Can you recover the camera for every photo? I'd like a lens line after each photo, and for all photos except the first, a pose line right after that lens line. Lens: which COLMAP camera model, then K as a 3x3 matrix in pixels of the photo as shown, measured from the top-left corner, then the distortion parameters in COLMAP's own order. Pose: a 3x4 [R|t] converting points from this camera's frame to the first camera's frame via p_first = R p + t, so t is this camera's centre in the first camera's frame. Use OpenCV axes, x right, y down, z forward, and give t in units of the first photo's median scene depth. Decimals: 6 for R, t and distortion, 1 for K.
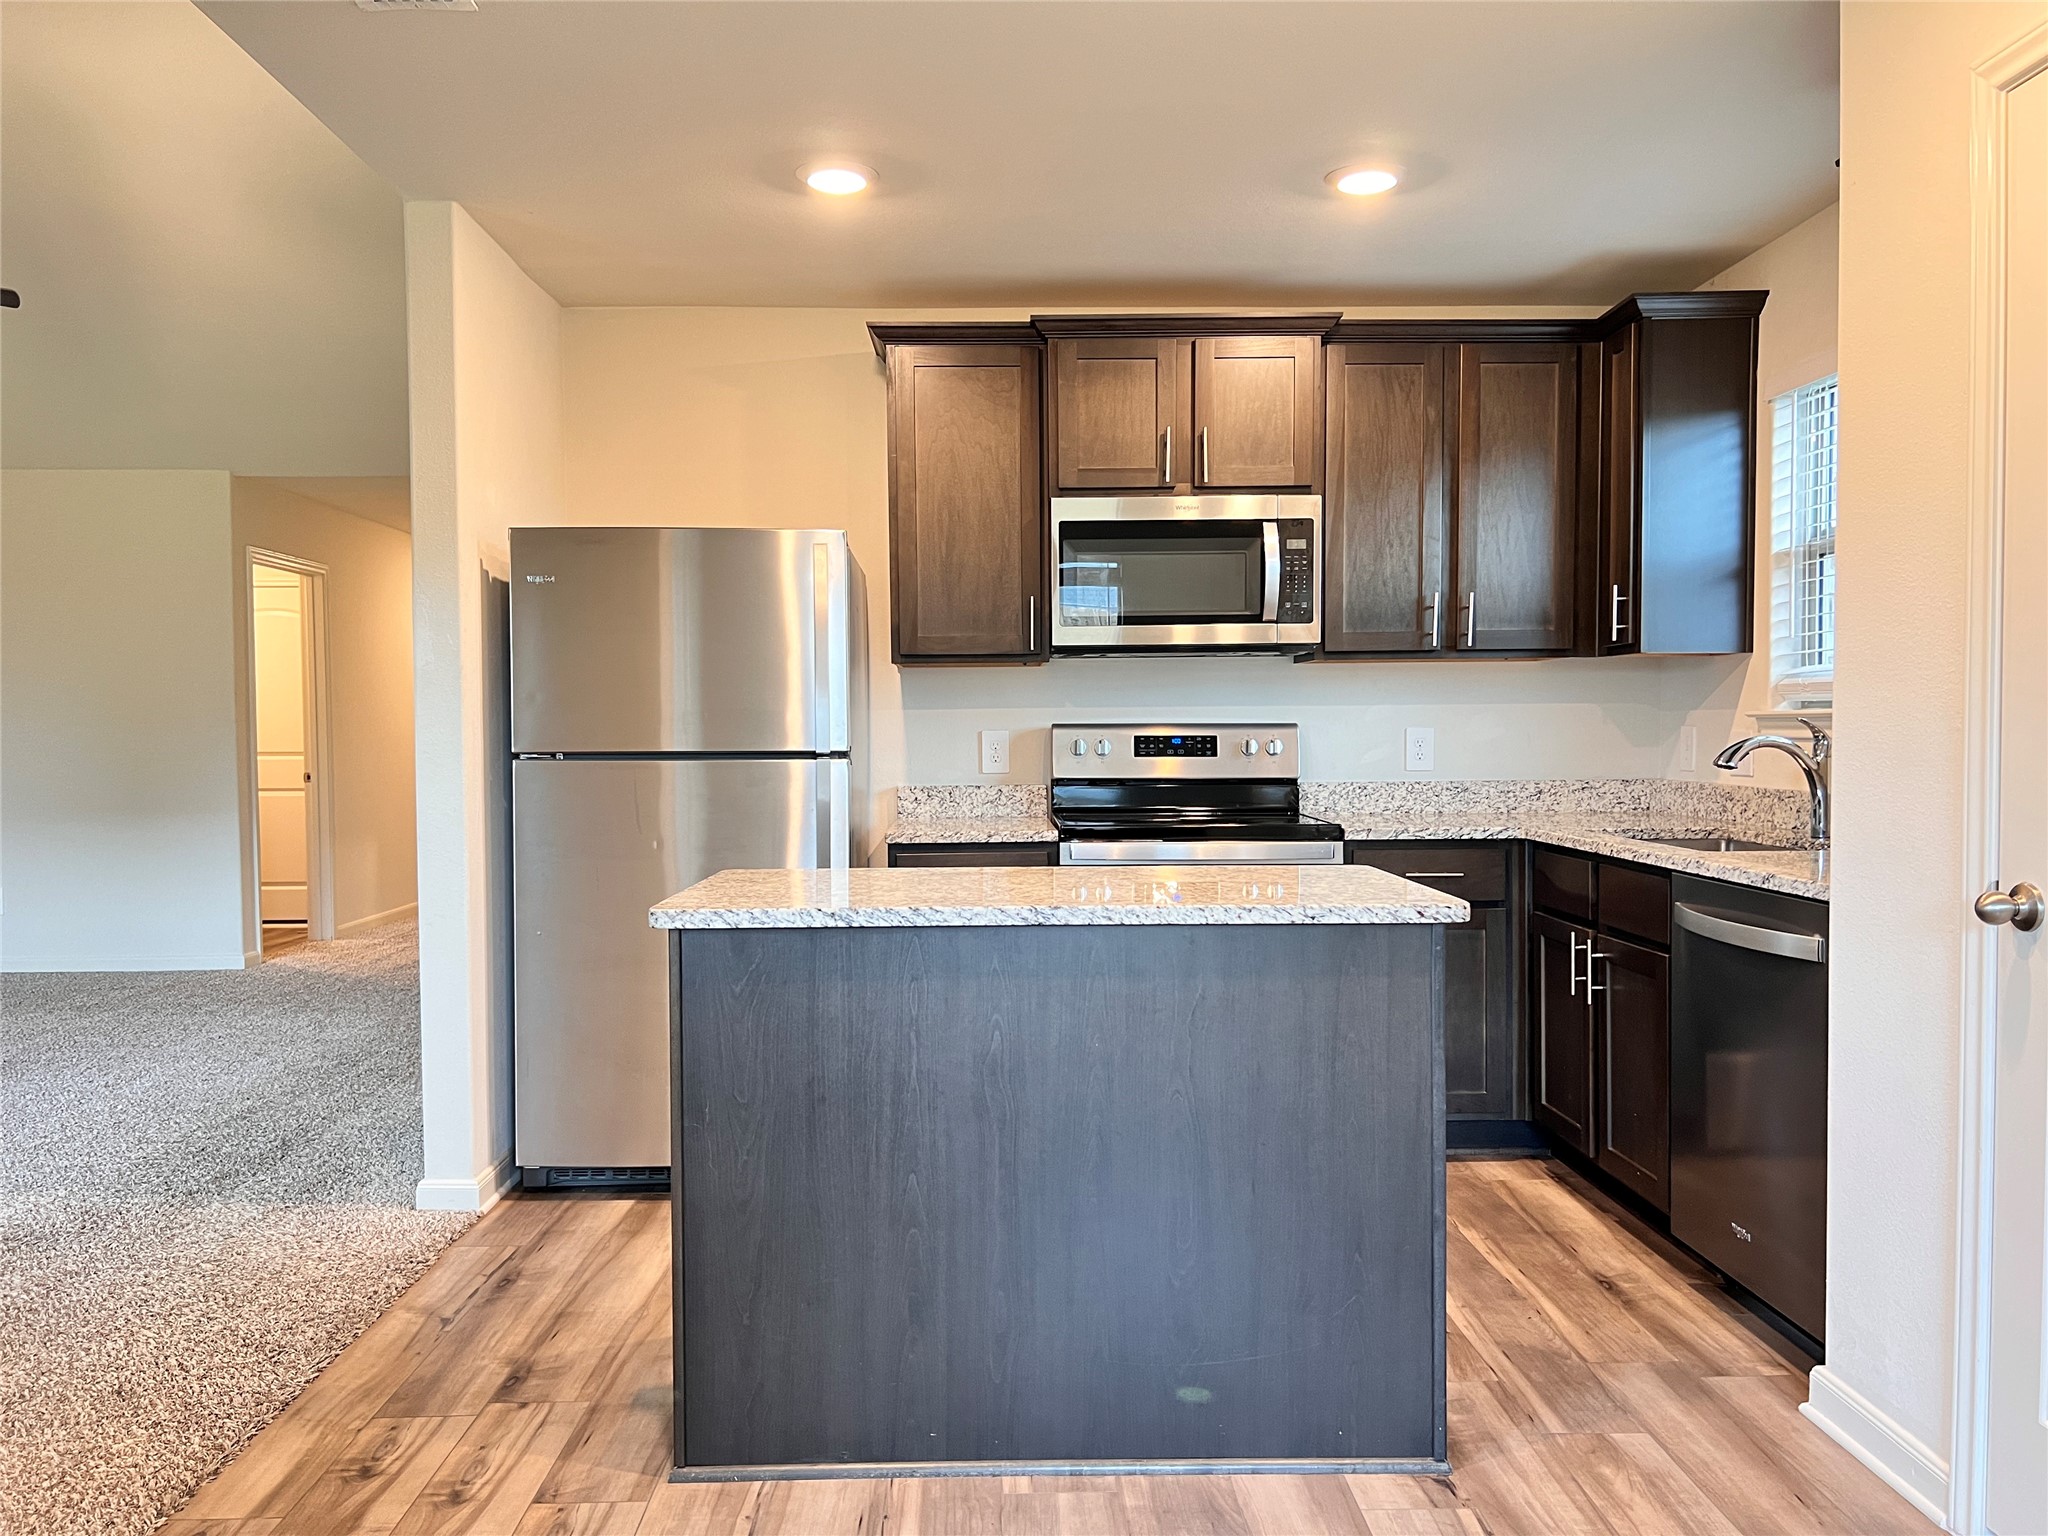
lens RADIAL K [[1547.3, 0, 1025.4], [0, 1547.3, 773.2], [0, 0, 1]] dist [0.055307, -0.068470]
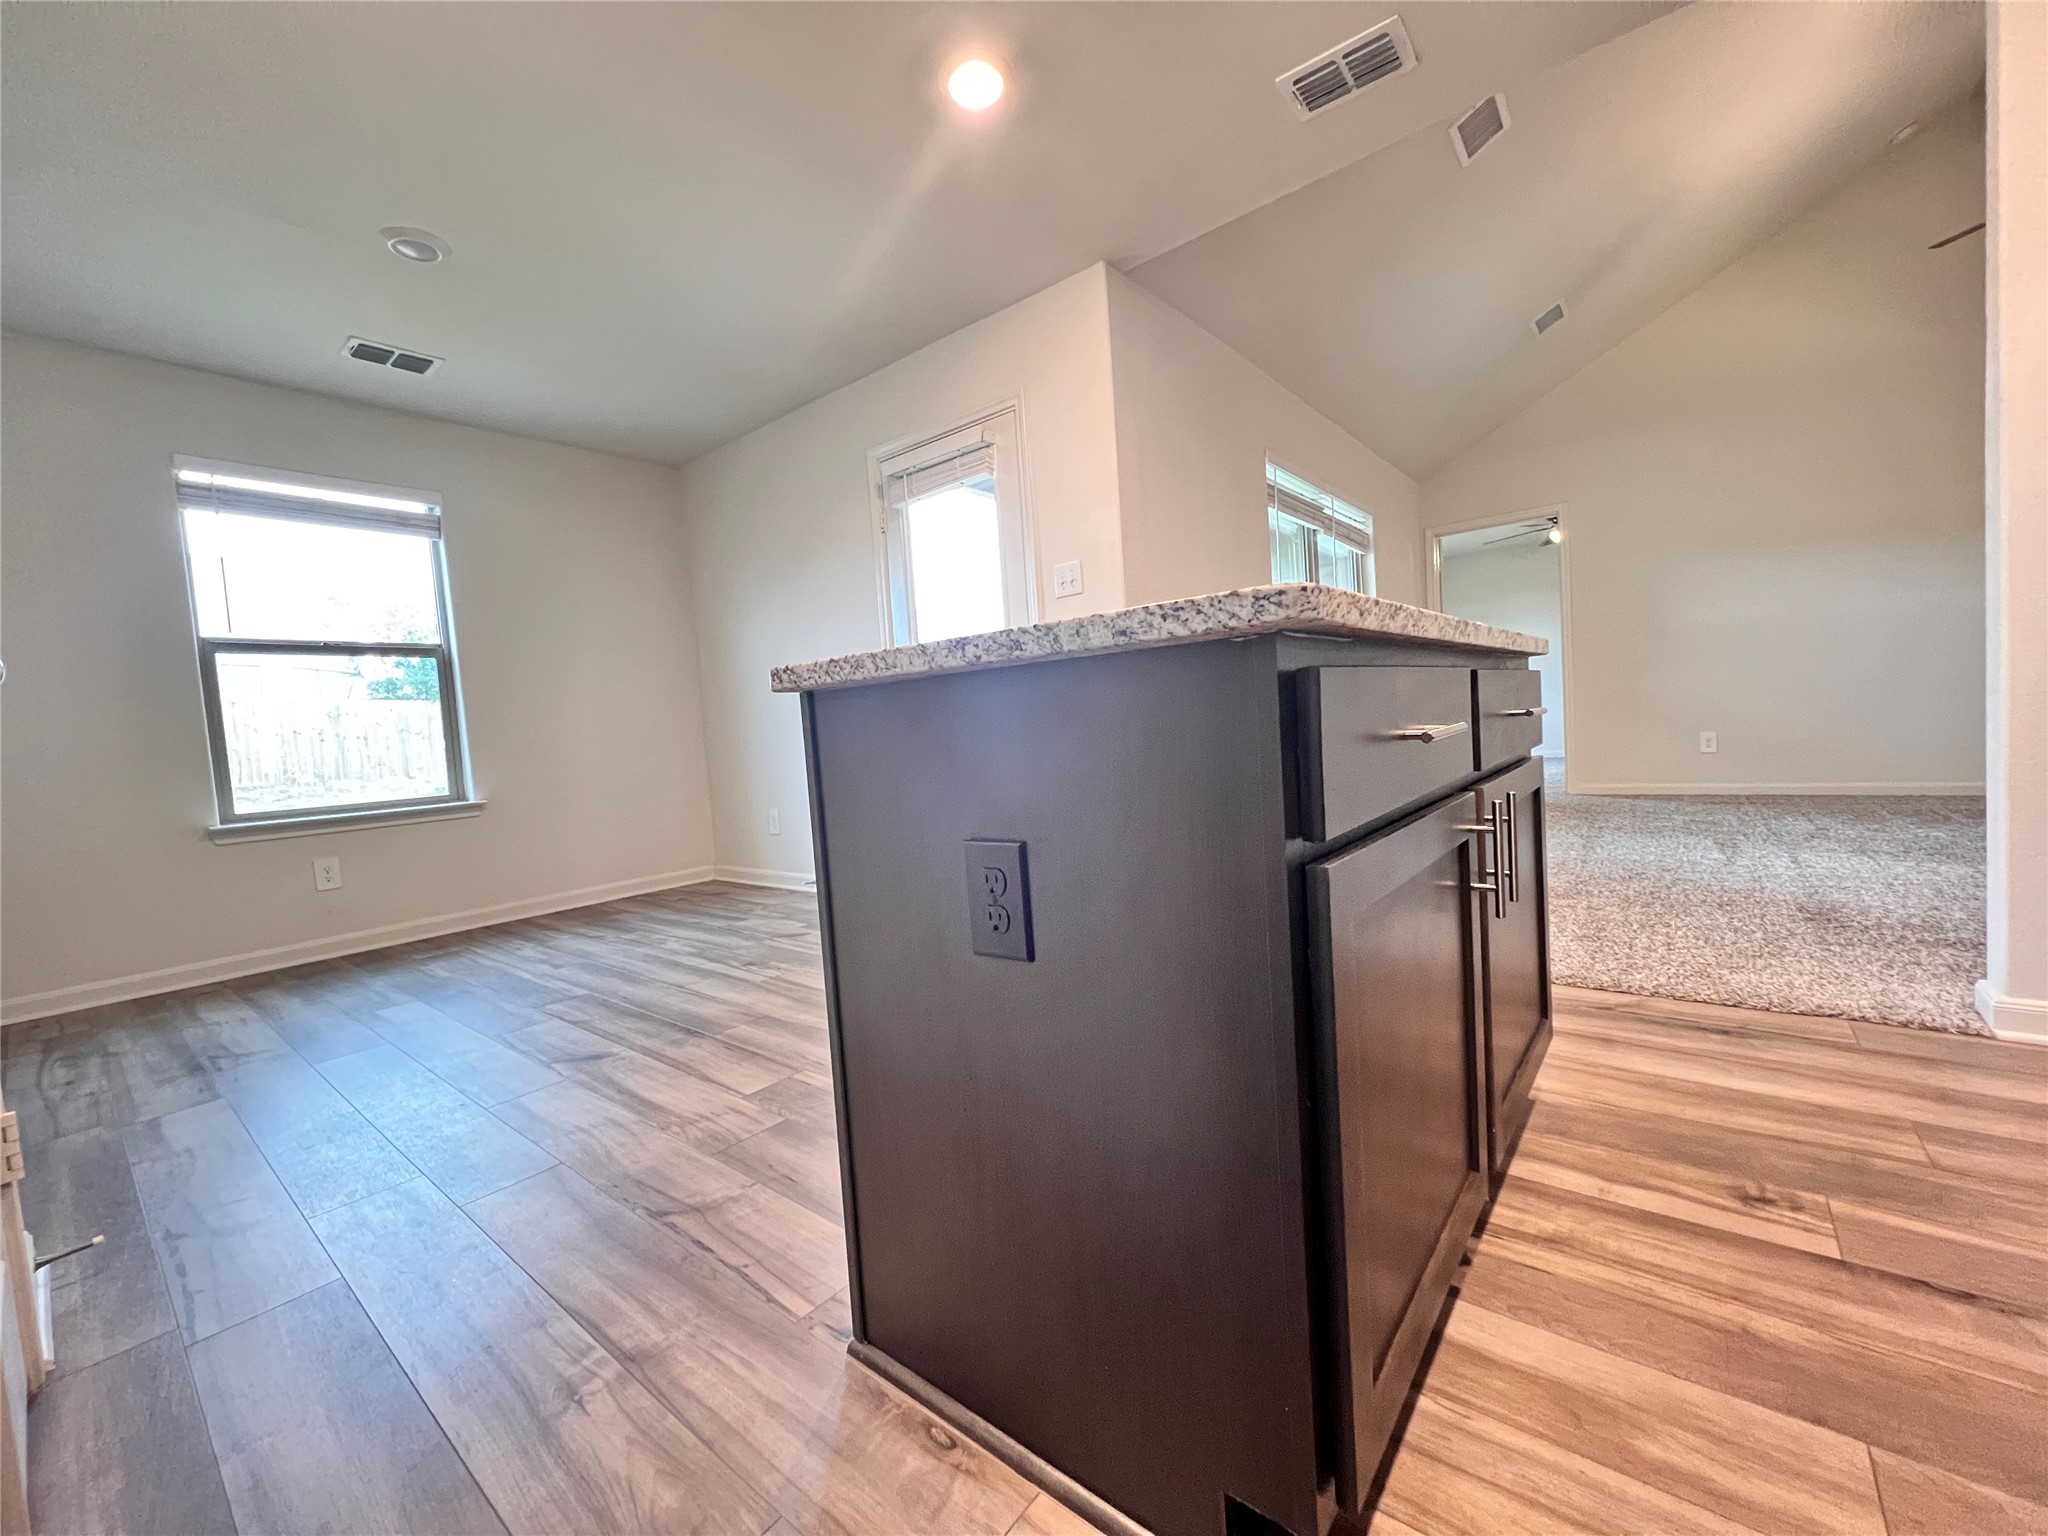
lens RADIAL K [[810.5, 0, 1025.8], [0, 810.5, 771.1], [0, 0, 1]] dist [-0.000926, 0.000225]
pose [[-0.647778, 0.096109, -0.755743, 0.304102], [0.050560, 0.995247, 0.083230, 0.063245], [0.760150, 0.015704, -0.649558, 0.805080]]
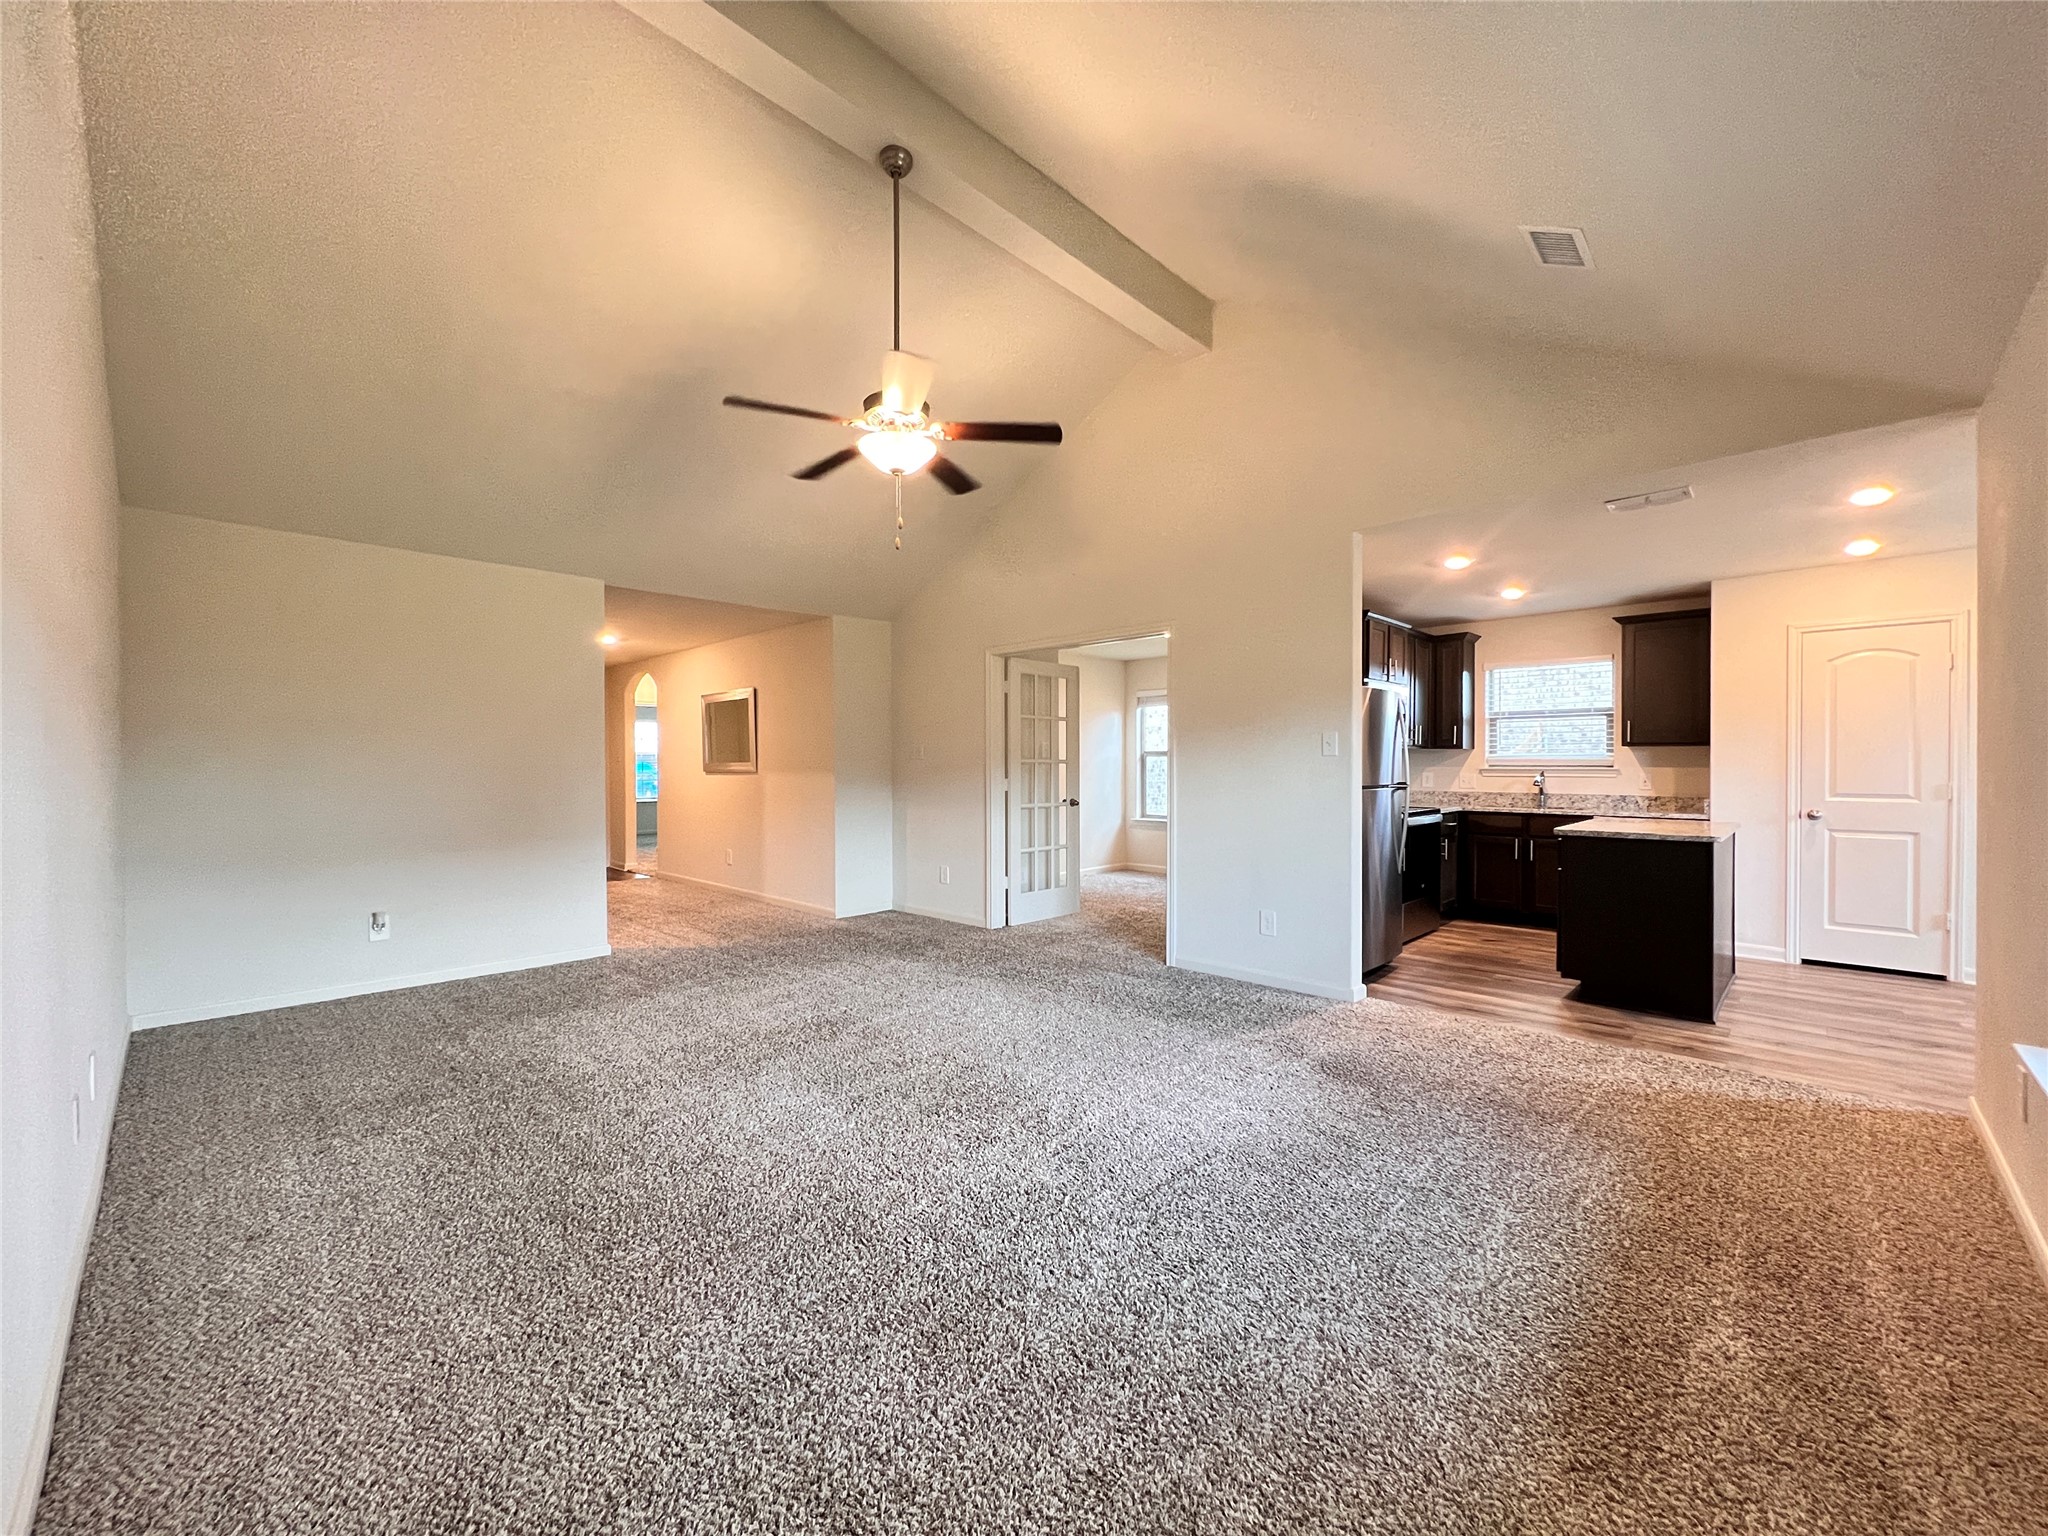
lens RADIAL K [[810.5, 0, 1025.8], [0, 810.5, 771.1], [0, 0, 1]] dist [-0.000926, 0.000225]
pose [[0.713045, -0.000627, 0.701118, -1.348884], [0.018133, 0.999682, -0.017548, -0.020681], [-0.700884, 0.025226, 0.712829, 0.477904]]
